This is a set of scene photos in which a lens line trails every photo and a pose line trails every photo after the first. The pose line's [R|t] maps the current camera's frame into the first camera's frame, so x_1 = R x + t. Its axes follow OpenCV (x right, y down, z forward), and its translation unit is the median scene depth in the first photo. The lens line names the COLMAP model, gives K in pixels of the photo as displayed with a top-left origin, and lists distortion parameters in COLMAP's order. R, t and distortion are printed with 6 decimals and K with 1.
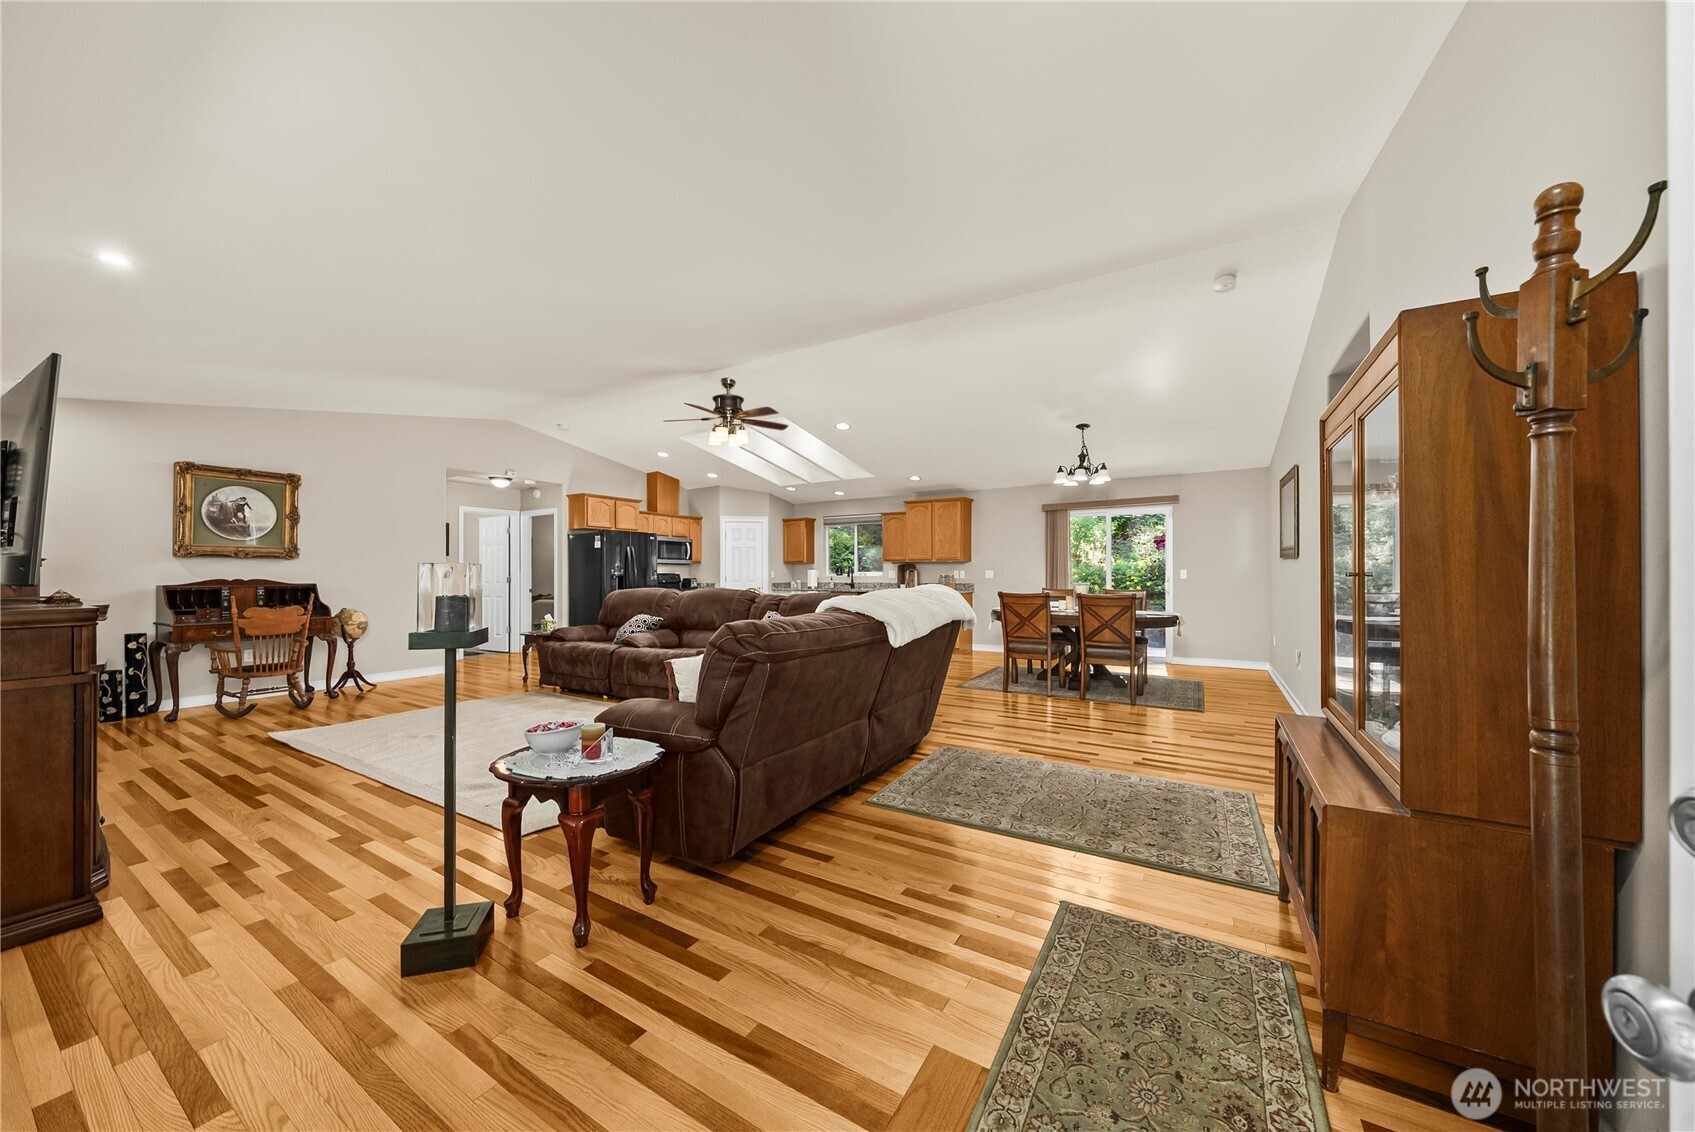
lens RADIAL K [[589.5, 0, 844.9], [0, 589.5, 567.8], [0, 0, 1]] dist [-0.006171, 0.000536]
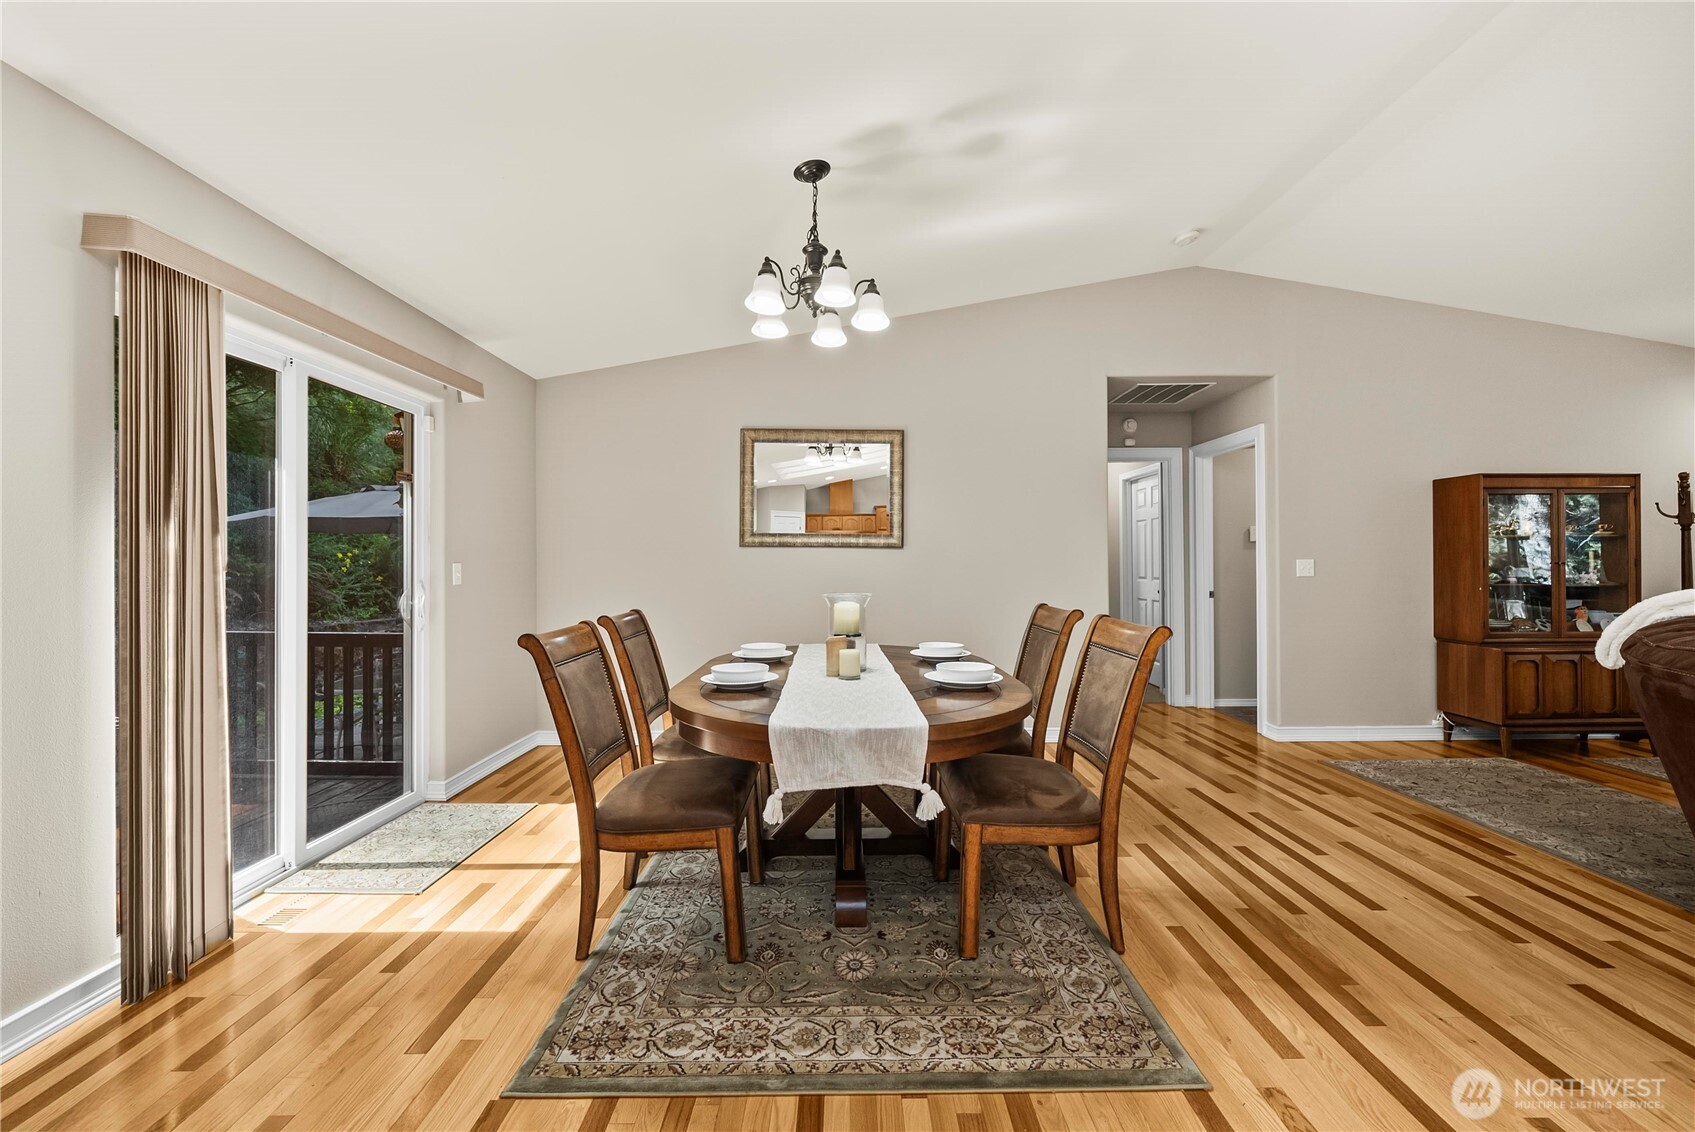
lens RADIAL K [[645.0, 0, 837.6], [0, 645.0, 566.1], [0, 0, 1]] dist [-0.007518, 0.000376]
pose [[-0.511627, 0.001742, 0.859206, 0.053993], [-0.001428, 0.999995, -0.002878, 0.008241], [-0.859207, -0.002699, -0.511622, 1.279556]]
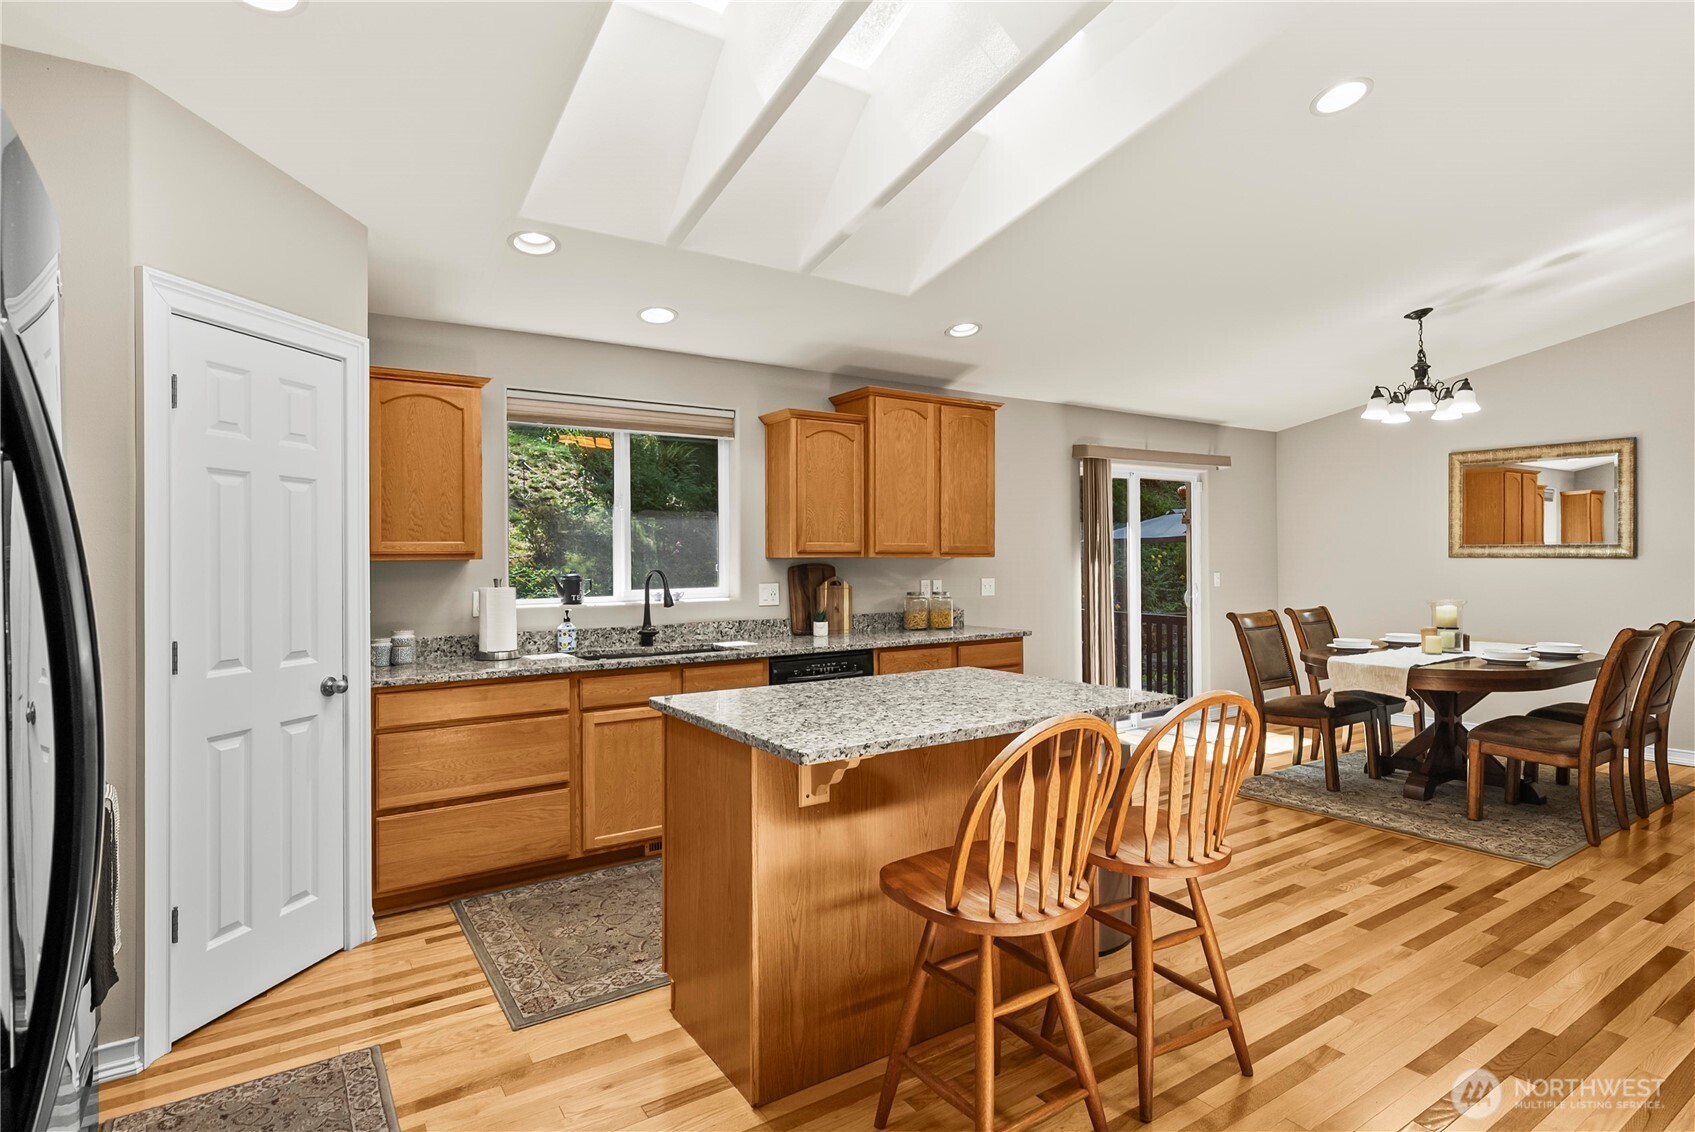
lens RADIAL K [[852.5, 0, 877.8], [0, 852.5, 560.6], [0, 0, 1]] dist [-0.005006, 0.003329]
pose [[0.419699, -0.000145, 0.907663, -0.564182], [0.001477, 0.999999, -0.000523, -0.012590], [-0.907662, 0.001560, 0.419699, 1.207621]]
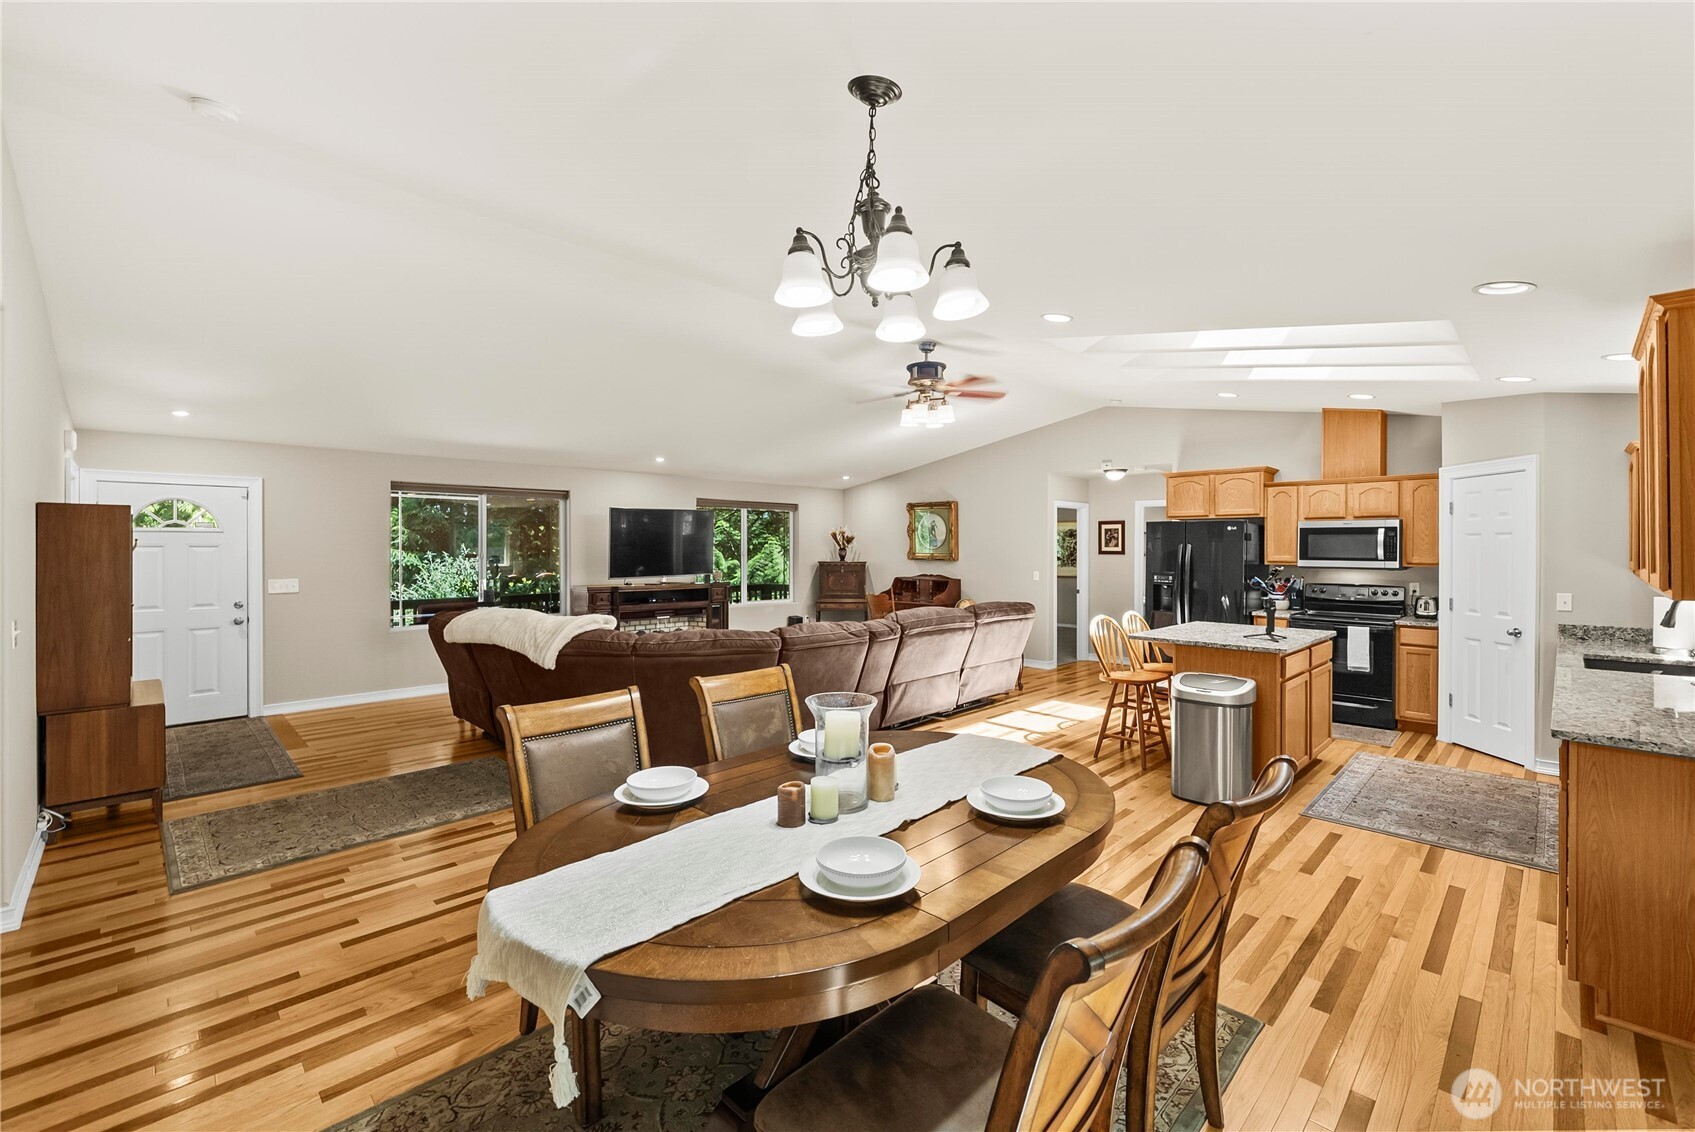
lens RADIAL K [[722.3, 0, 858.1], [0, 722.3, 546.7], [0, 0, 1]] dist [-0.000903, -0.000237]
pose [[-0.234028, 0.000783, -0.972230, 0.766018], [0.008576, 0.999962, -0.001259, -0.047785], [0.972192, -0.008632, -0.234025, 1.145312]]
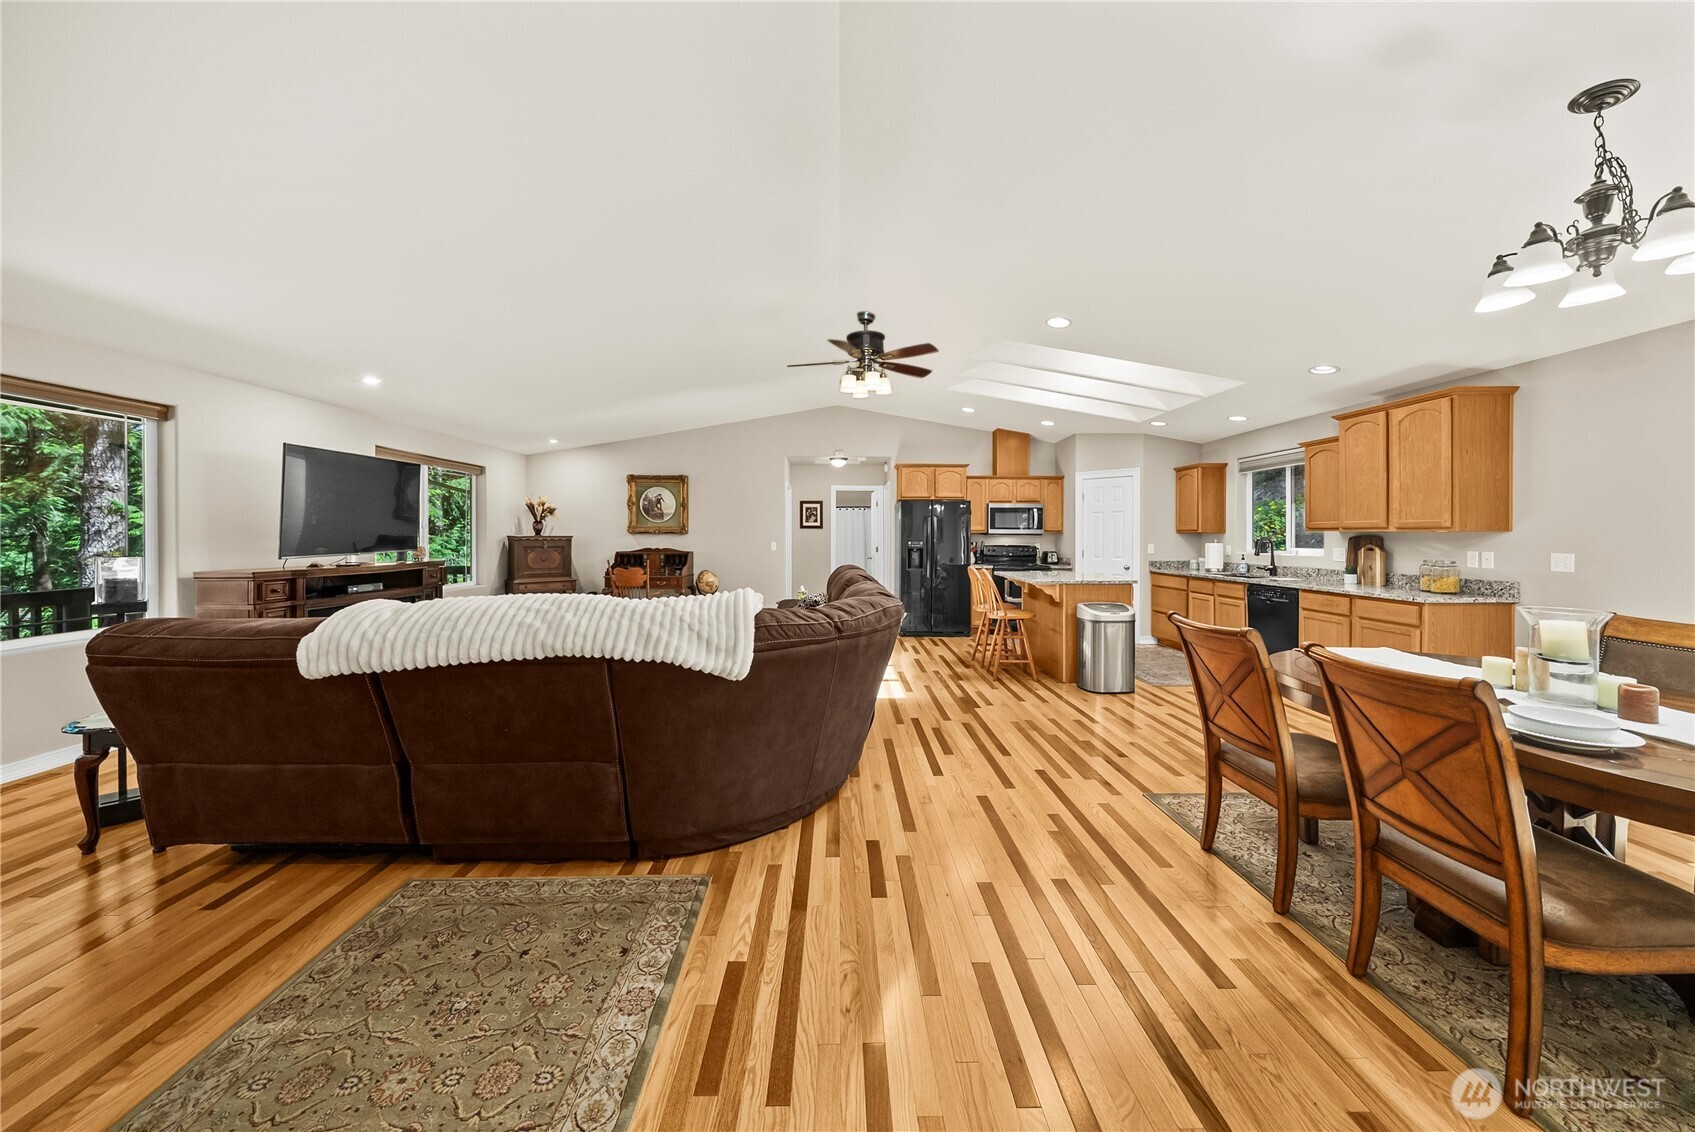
lens RADIAL K [[589.5, 0, 849.3], [0, 589.5, 537.3], [0, 0, 1]] dist [-0.006171, 0.000536]
pose [[0.536697, 0.005658, -0.843756, 0.482606], [0.004854, 0.999940, 0.009792, -0.018745], [0.843761, -0.009351, 0.536638, 0.545038]]
